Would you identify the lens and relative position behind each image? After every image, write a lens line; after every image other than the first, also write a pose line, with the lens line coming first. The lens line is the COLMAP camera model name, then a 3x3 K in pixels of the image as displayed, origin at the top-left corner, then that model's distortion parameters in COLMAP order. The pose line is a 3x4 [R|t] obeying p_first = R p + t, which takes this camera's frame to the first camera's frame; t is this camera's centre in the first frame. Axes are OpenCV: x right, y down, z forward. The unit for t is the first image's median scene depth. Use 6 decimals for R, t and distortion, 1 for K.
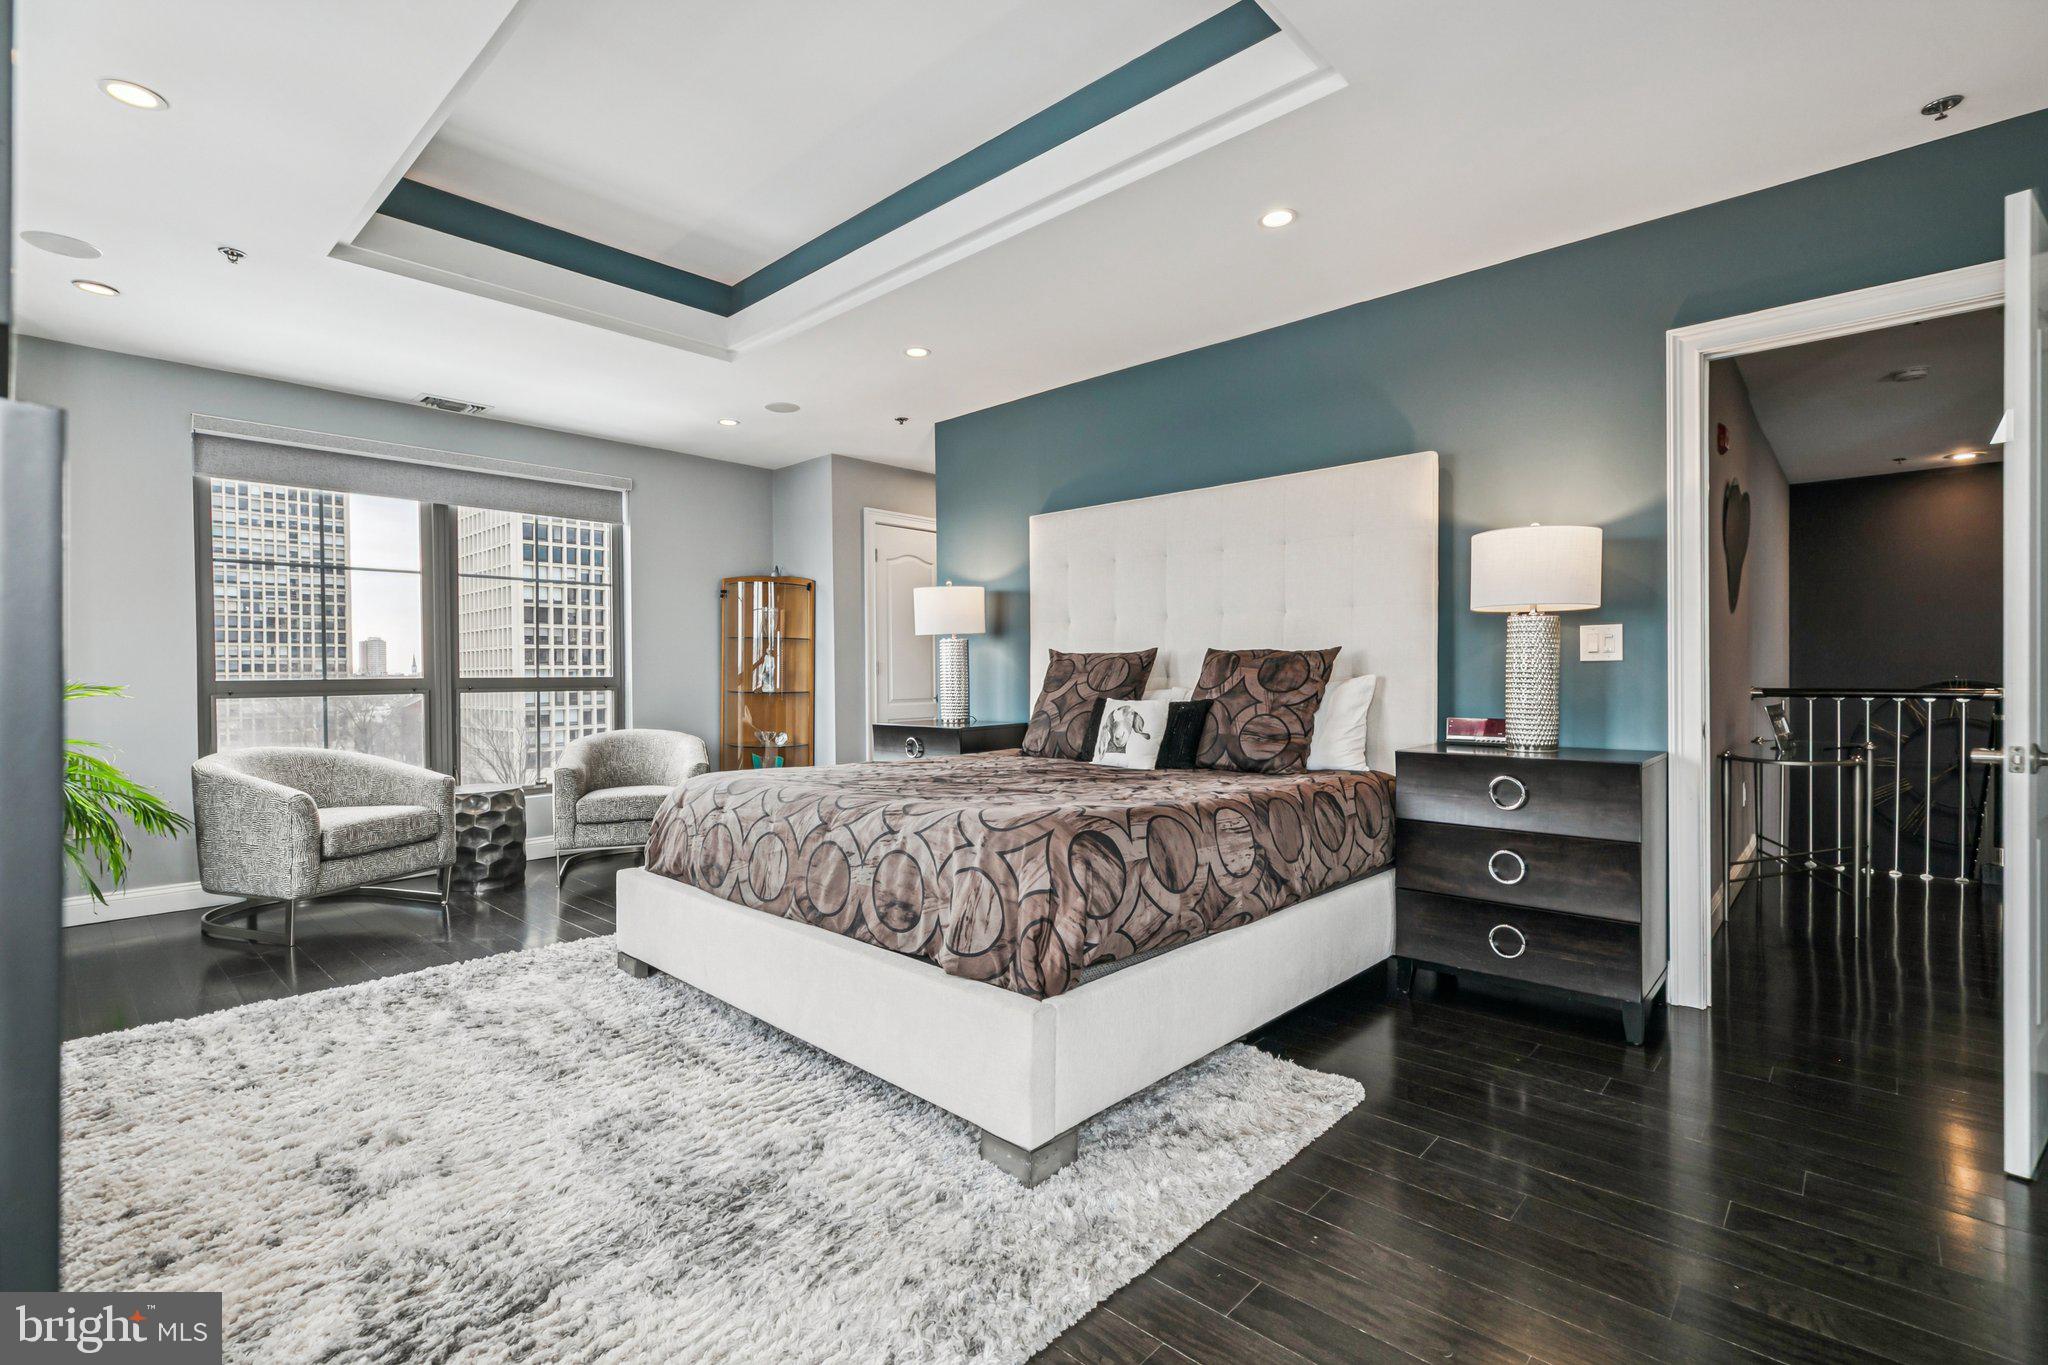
lens RADIAL K [[937.9, 0, 1022.4], [0, 937.9, 673.8], [0, 0, 1]] dist [0.003199, 0.000407]
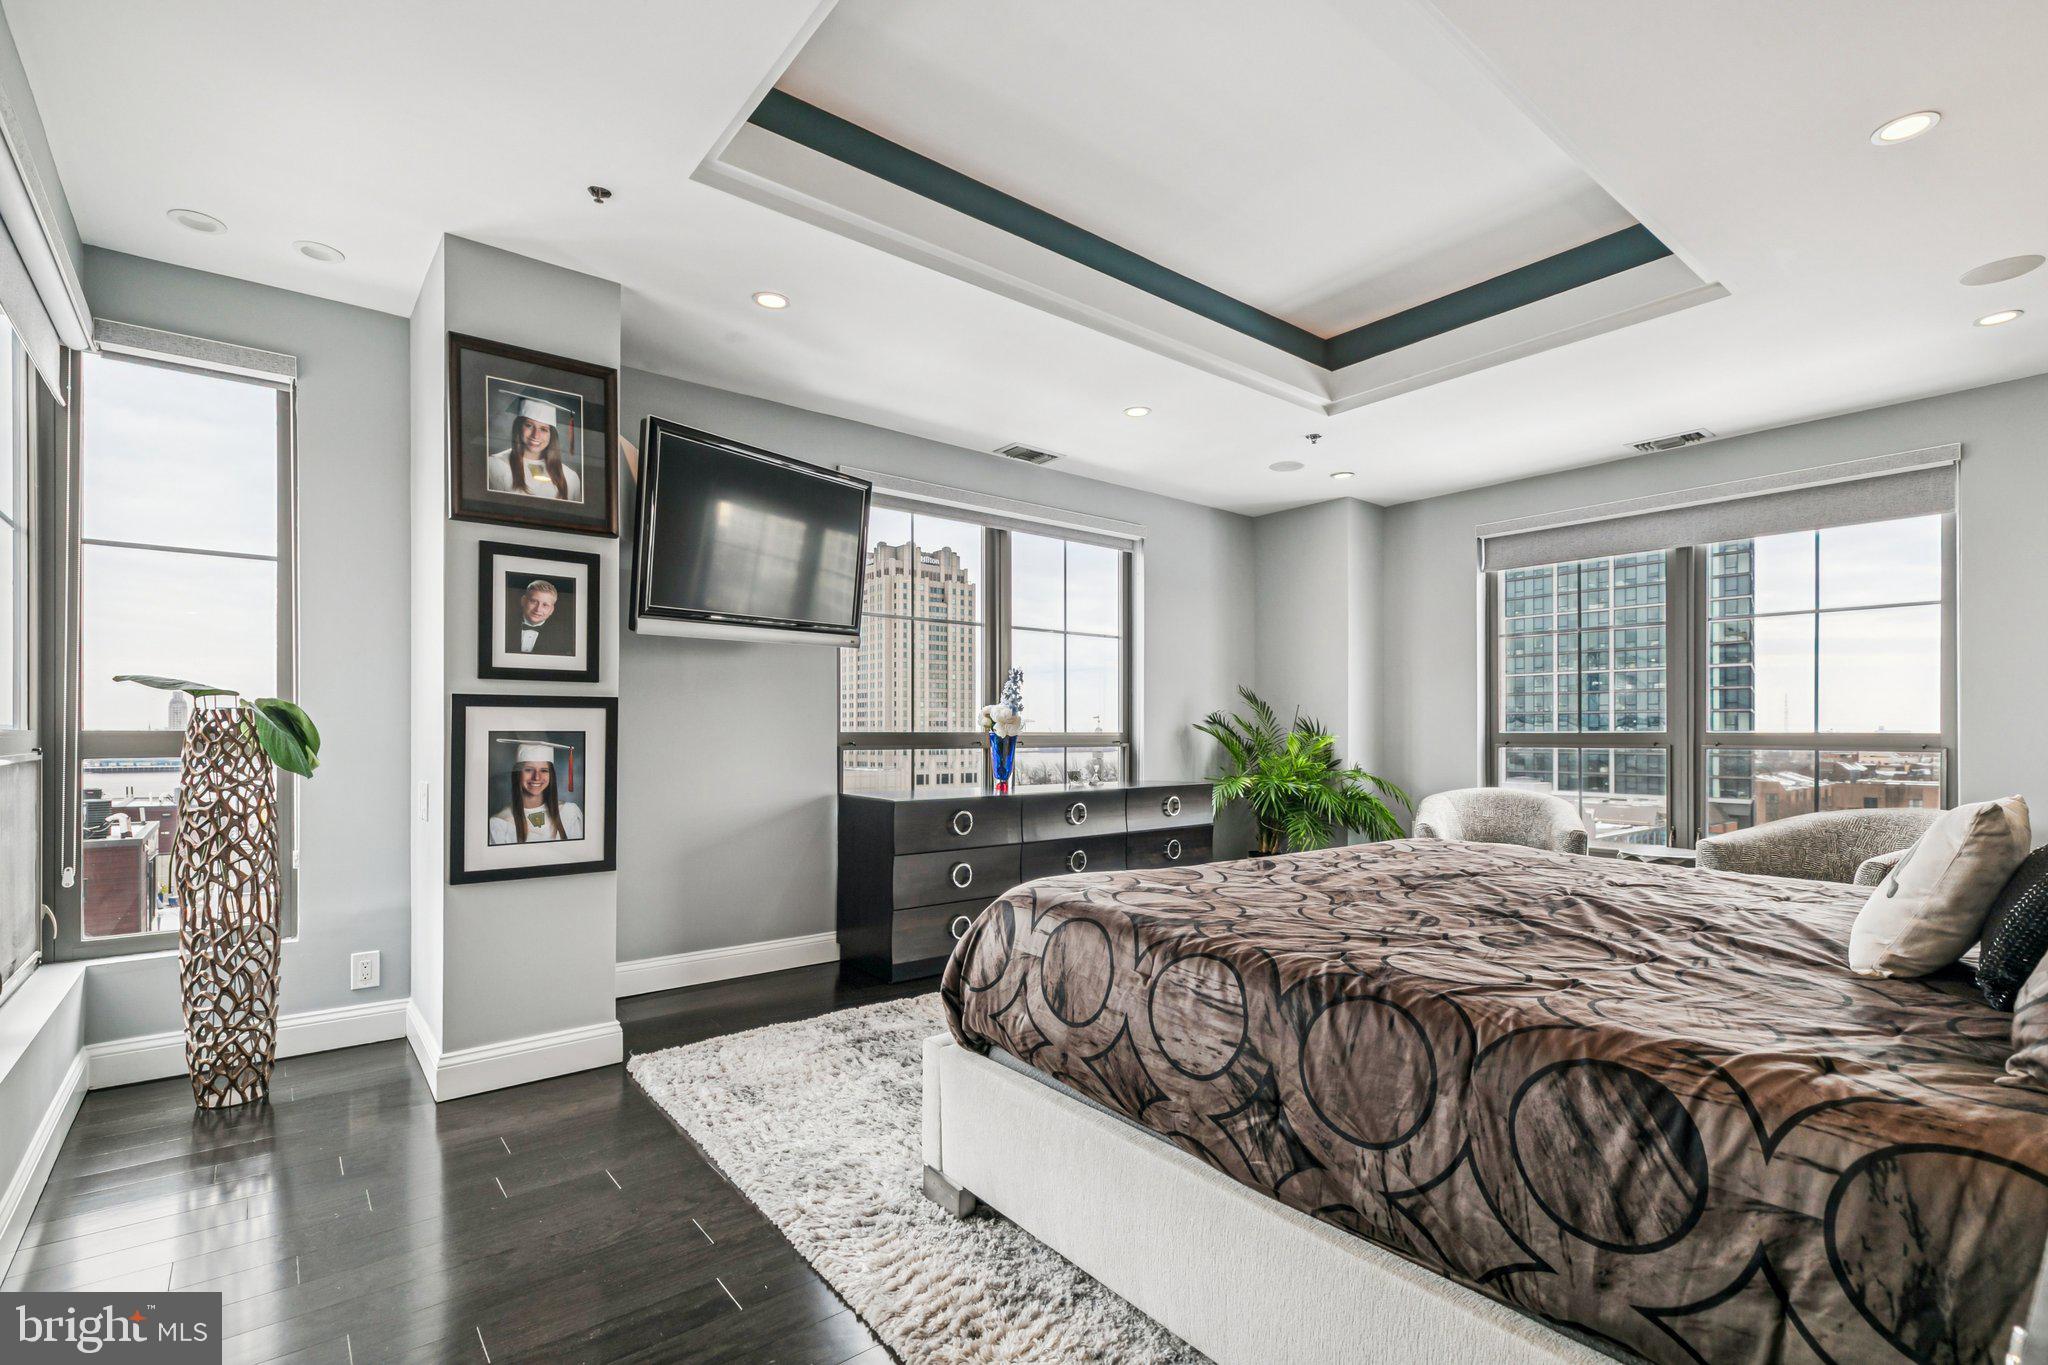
lens RADIAL K [[937.9, 0, 1019.3], [0, 937.9, 731.8], [0, 0, 1]] dist [0.003199, 0.000407]
pose [[-0.149404, 0.007742, -0.988746, 0.469701], [0.001420, 0.999970, 0.007616, -0.003808], [0.988775, -0.000266, -0.149411, 0.550407]]
